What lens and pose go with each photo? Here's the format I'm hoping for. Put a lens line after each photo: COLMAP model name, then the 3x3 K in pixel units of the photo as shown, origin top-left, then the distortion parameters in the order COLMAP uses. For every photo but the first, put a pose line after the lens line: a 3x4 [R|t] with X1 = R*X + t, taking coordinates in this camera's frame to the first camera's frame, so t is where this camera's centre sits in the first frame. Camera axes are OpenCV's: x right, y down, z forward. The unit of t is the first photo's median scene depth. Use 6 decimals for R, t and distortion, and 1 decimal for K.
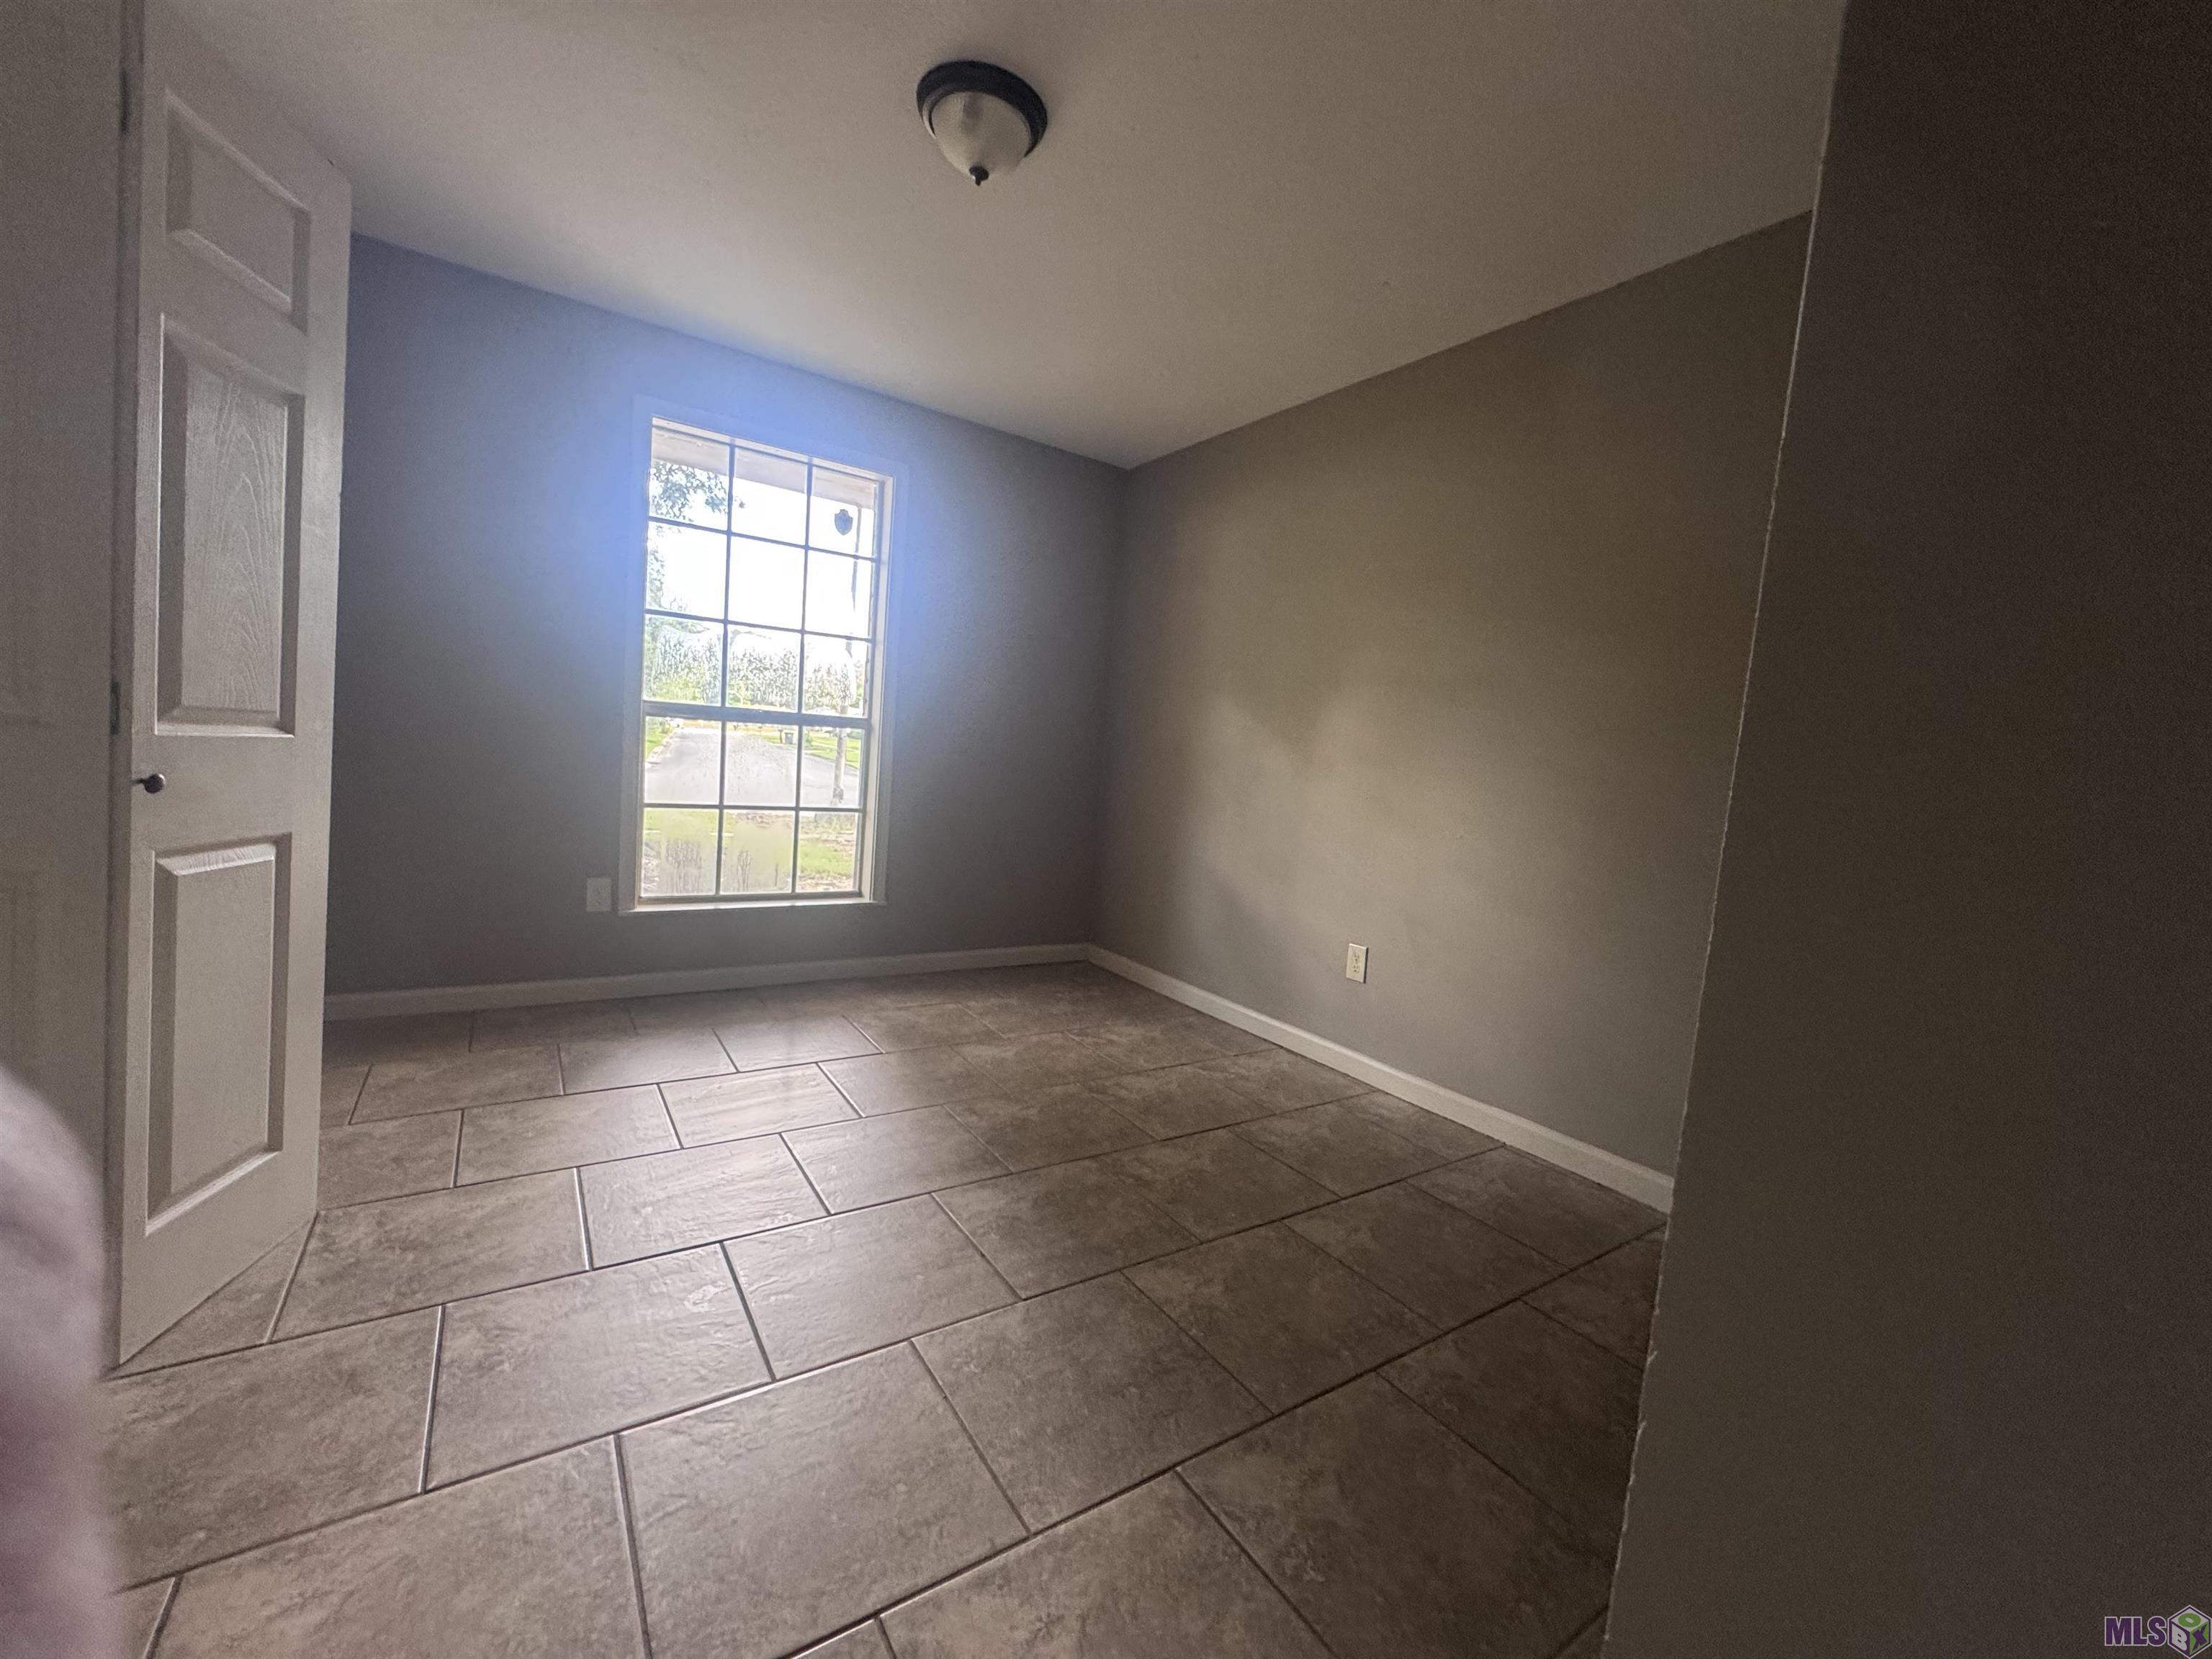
lens RADIAL K [[892.0, 0, 1104.2], [0, 892.0, 827.5], [0, 0, 1]] dist [0.001027, -0.000135]
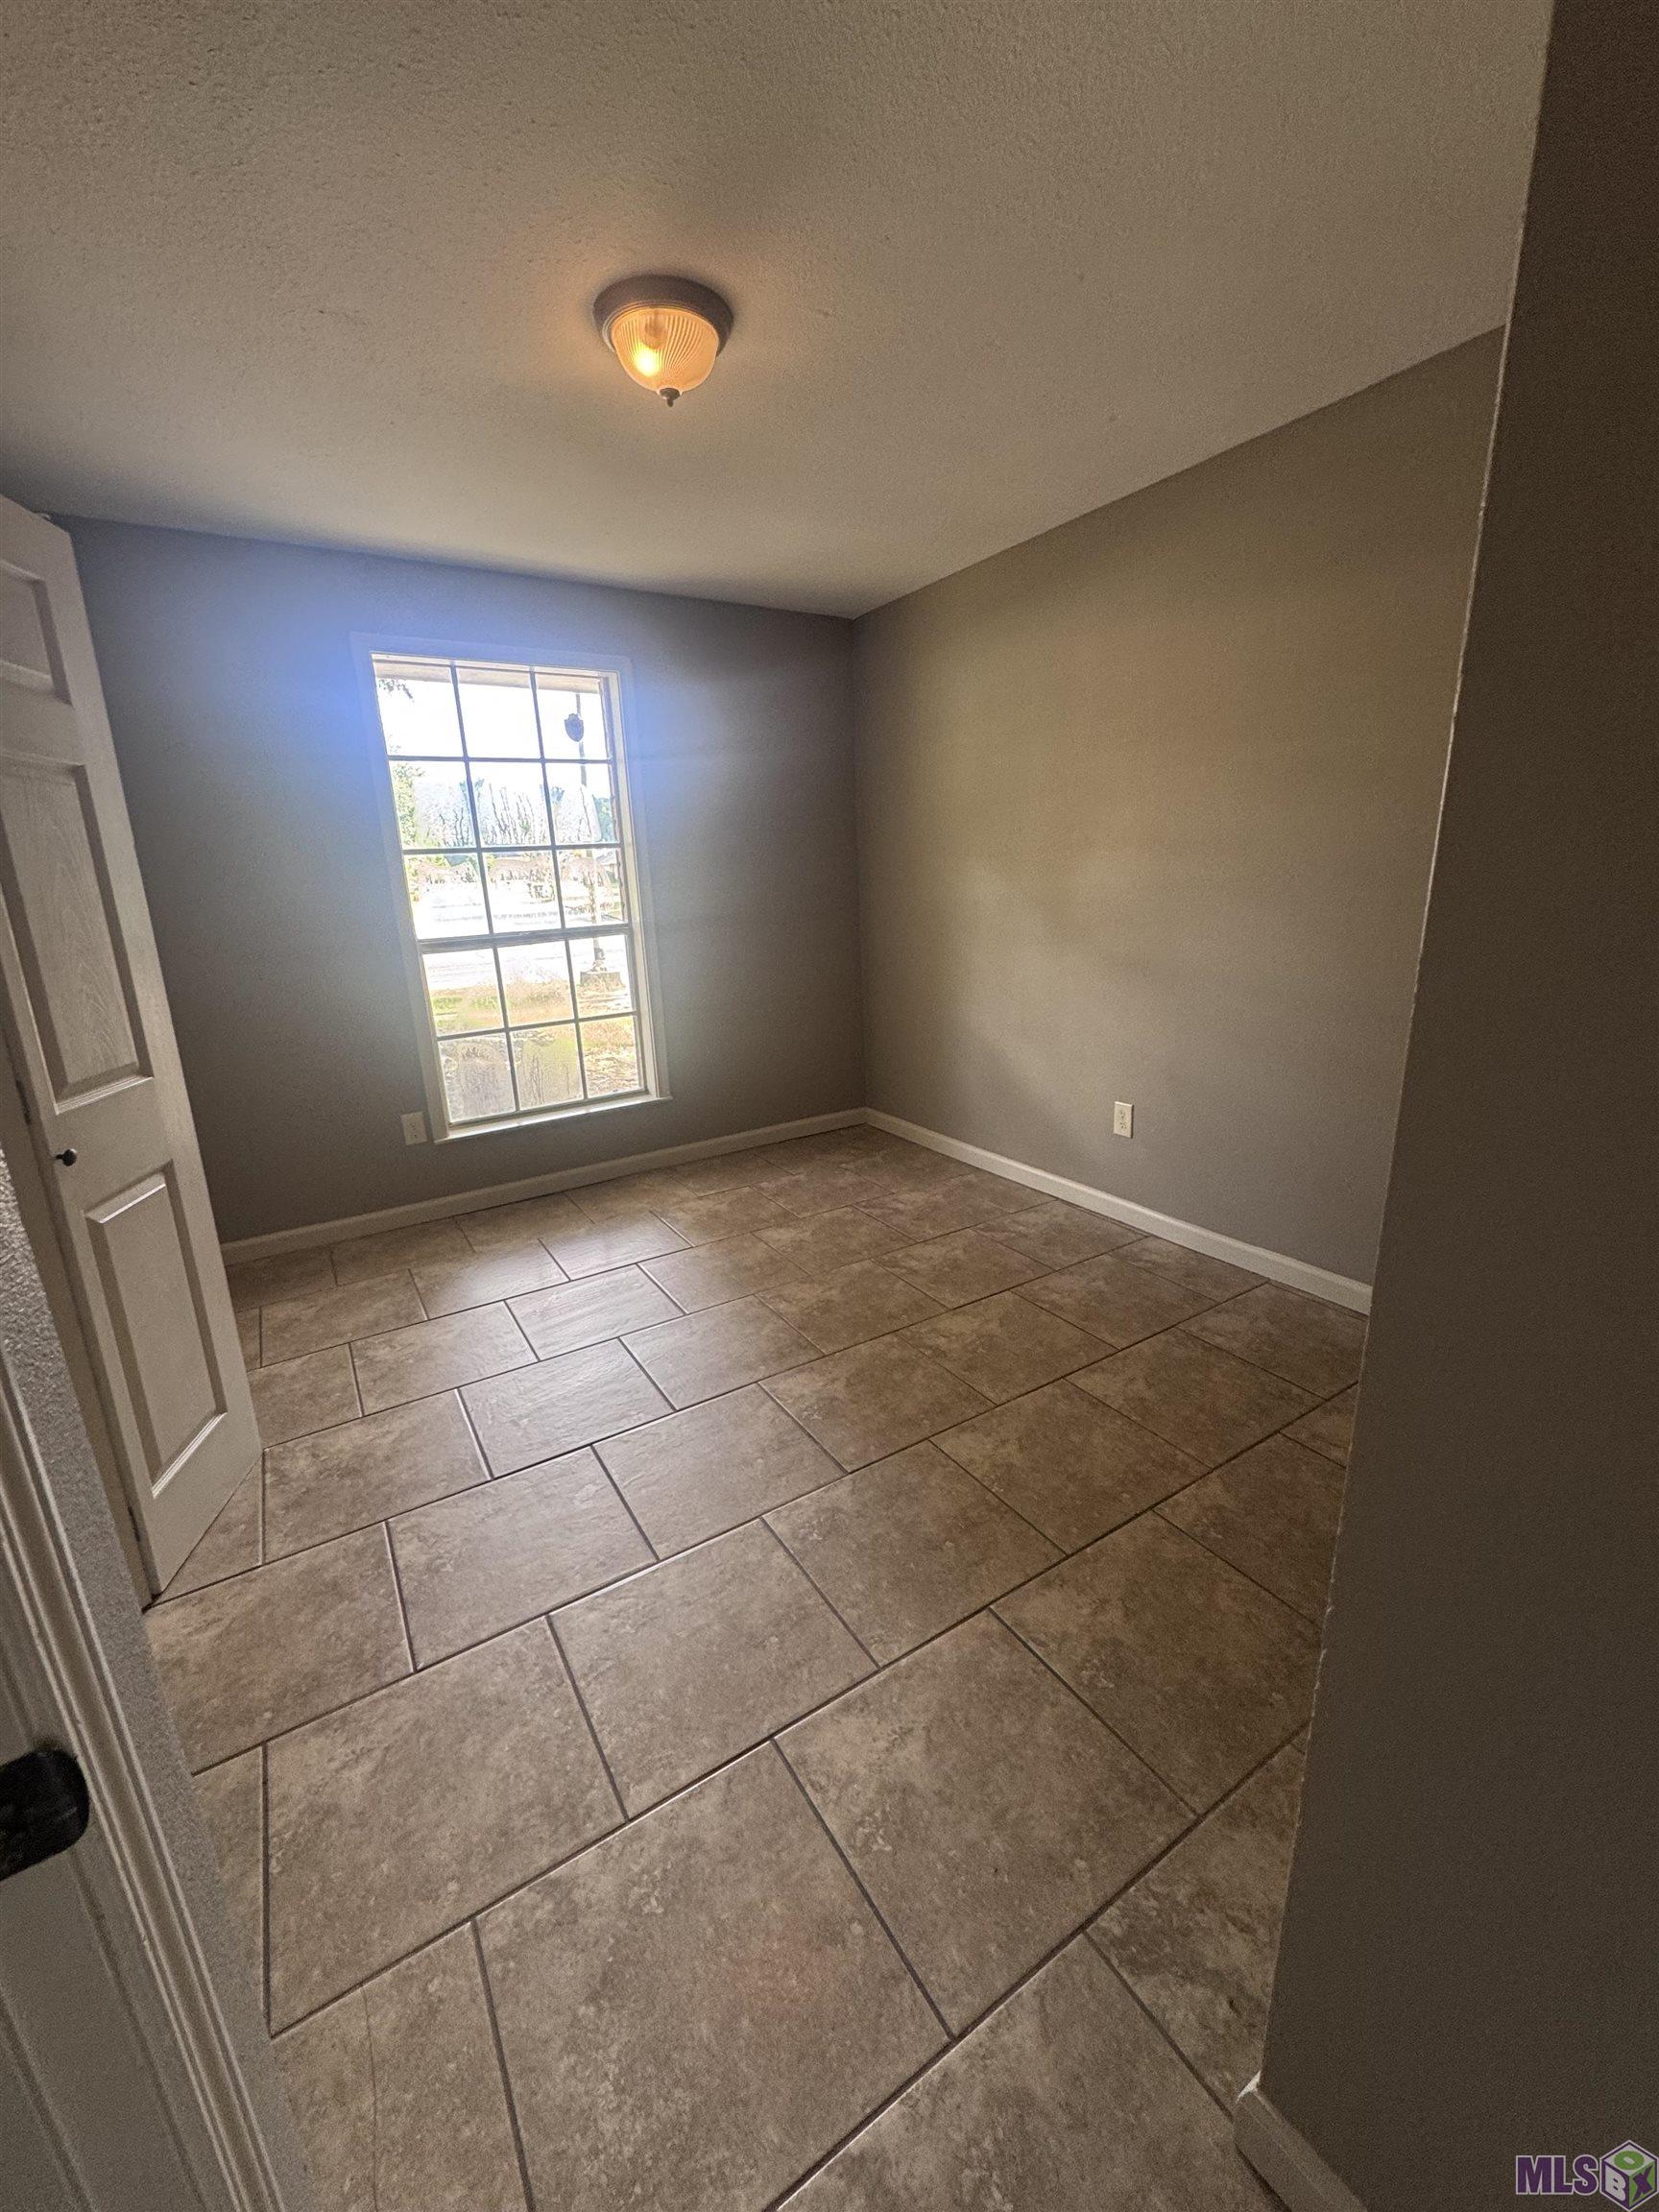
lens RADIAL K [[888.8, 0, 826.4], [0, 888.8, 1109.4], [0, 0, 1]] dist [-0.000235, -0.000049]
pose [[0.992407, -0.106035, -0.062324, 0.003986], [0.115631, 0.977040, 0.178947, -0.152445], [0.041918, -0.184795, 0.981883, -0.070628]]
